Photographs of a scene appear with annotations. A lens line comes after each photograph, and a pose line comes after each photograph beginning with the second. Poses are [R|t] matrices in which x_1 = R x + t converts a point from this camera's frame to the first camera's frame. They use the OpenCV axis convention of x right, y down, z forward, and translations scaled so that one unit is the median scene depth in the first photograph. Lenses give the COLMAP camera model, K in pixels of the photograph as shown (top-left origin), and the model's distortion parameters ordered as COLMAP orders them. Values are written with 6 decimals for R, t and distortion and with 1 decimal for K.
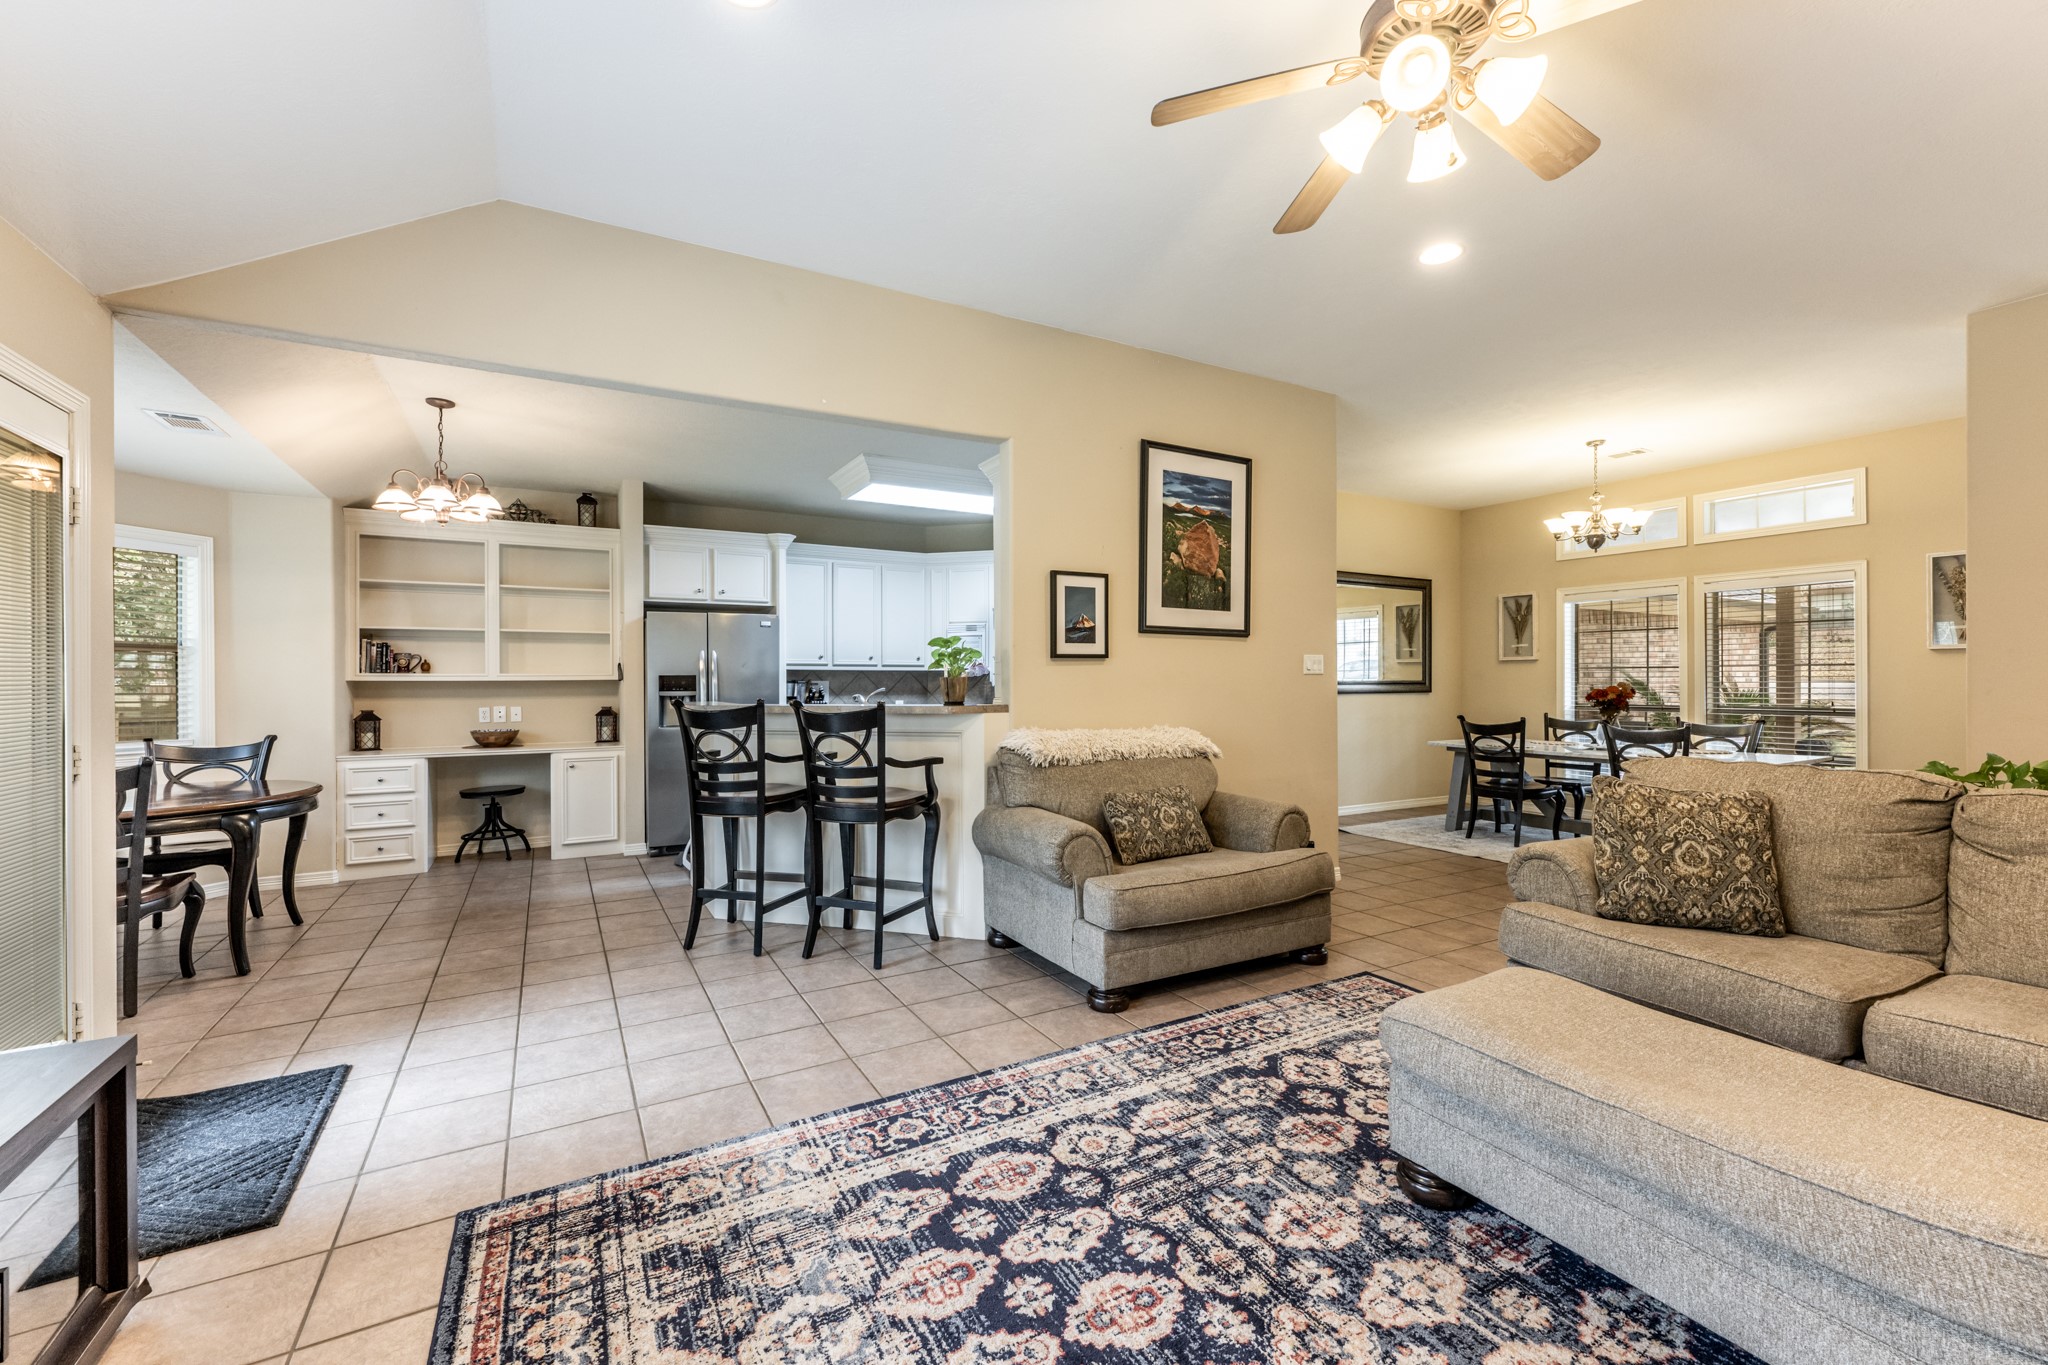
lens RADIAL K [[833.3, 0, 1022.4], [0, 833.3, 674.9], [0, 0, 1]] dist [0.002367, -0.000080]
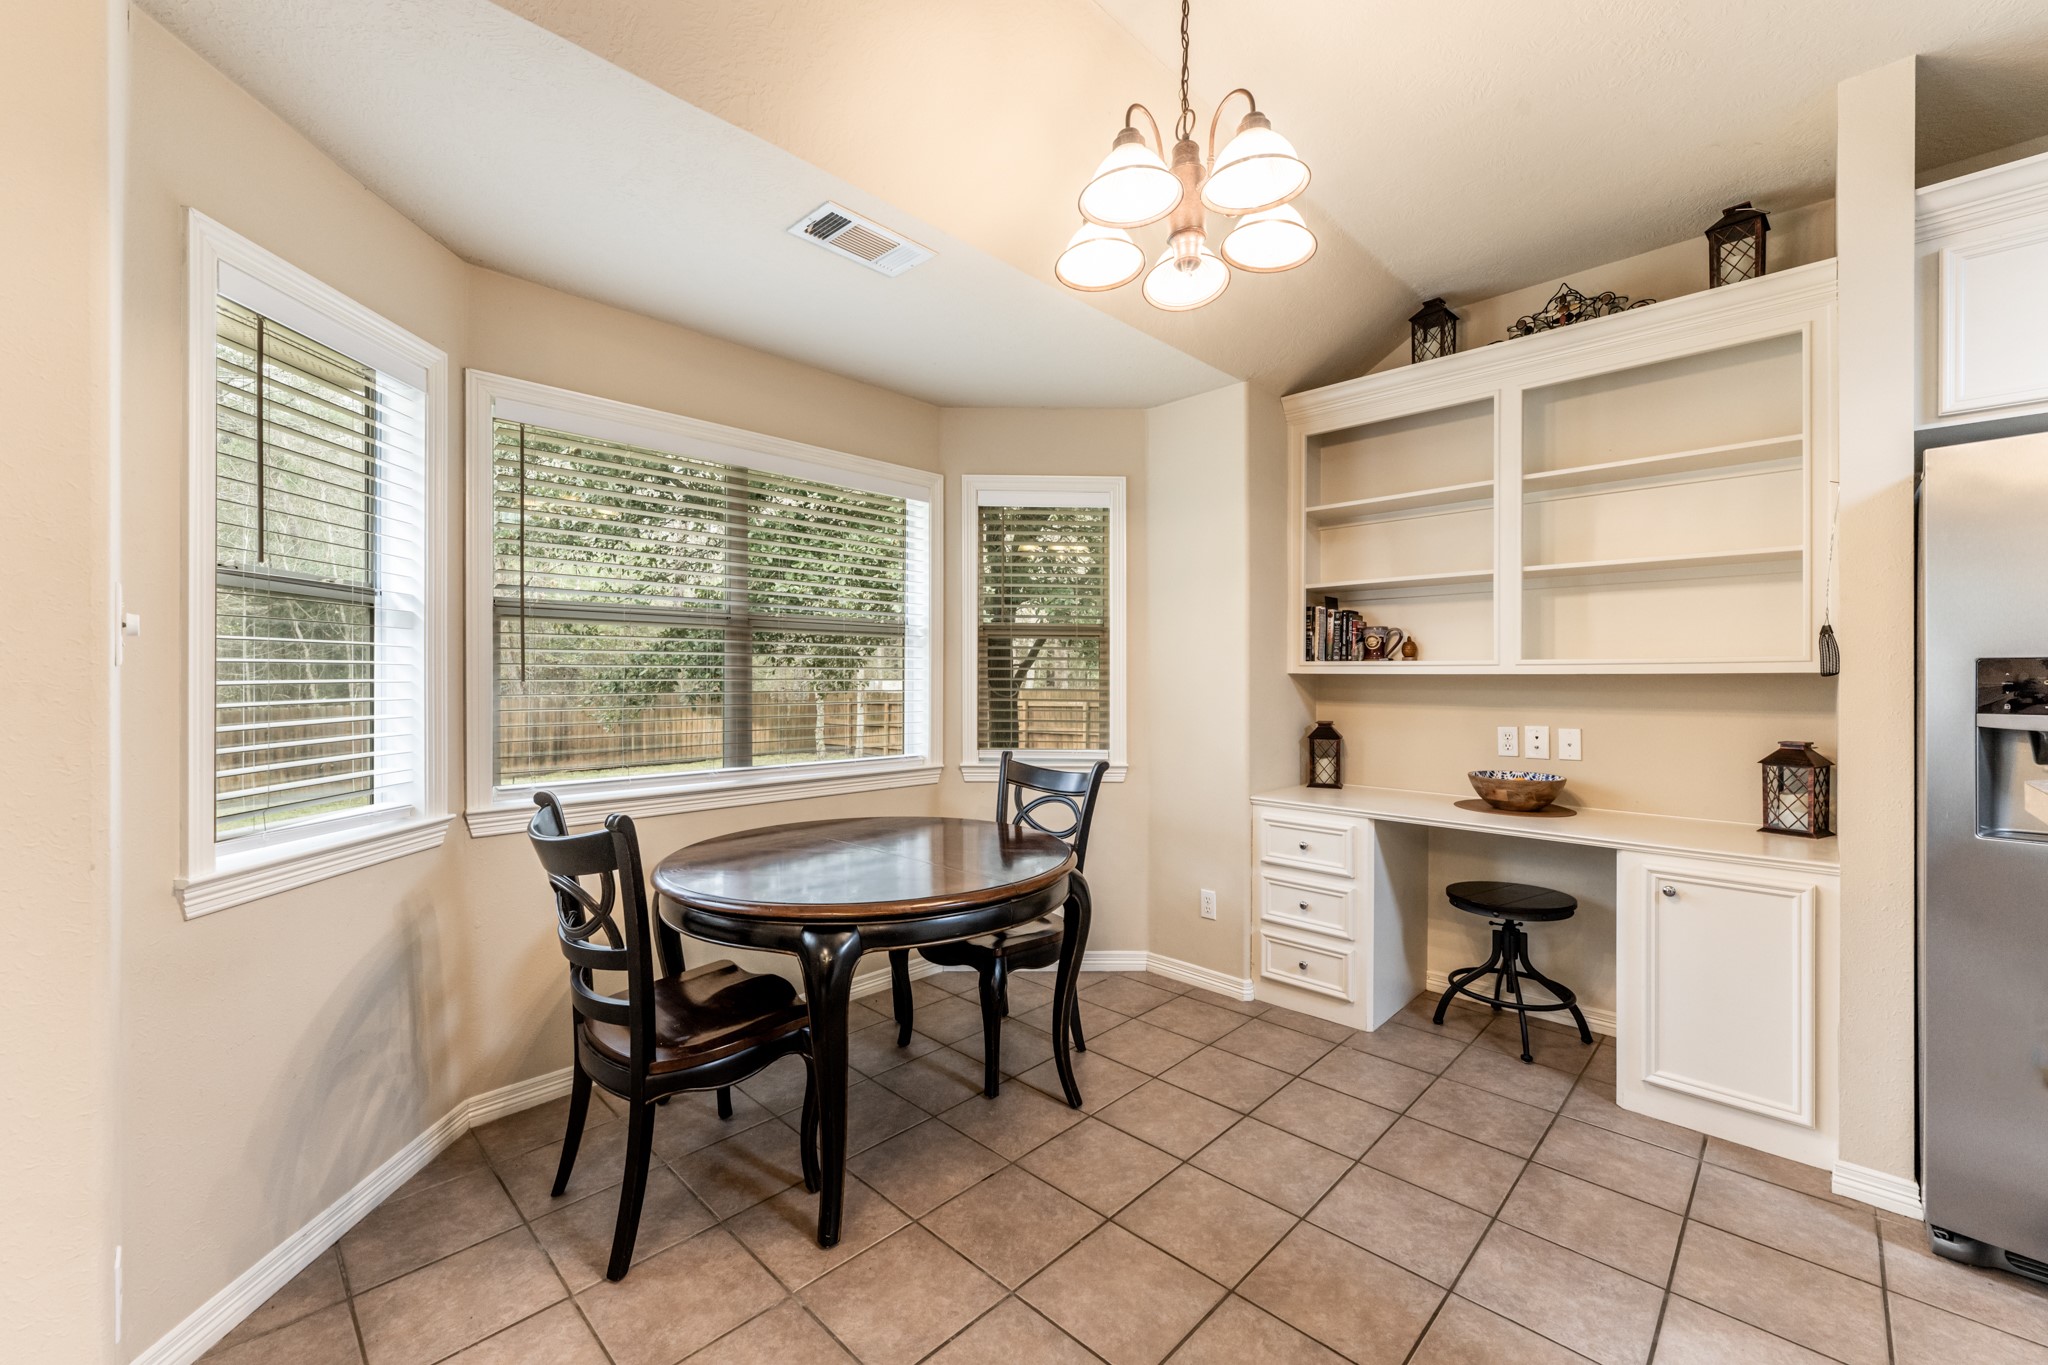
lens RADIAL K [[833.3, 0, 1025.7], [0, 833.3, 678.5], [0, 0, 1]] dist [0.002367, -0.000080]
pose [[0.283788, 0.006379, -0.958866, -0.248381], [0.004597, 0.999957, 0.008013, 0.004419], [0.958876, -0.006682, 0.283747, 0.593780]]
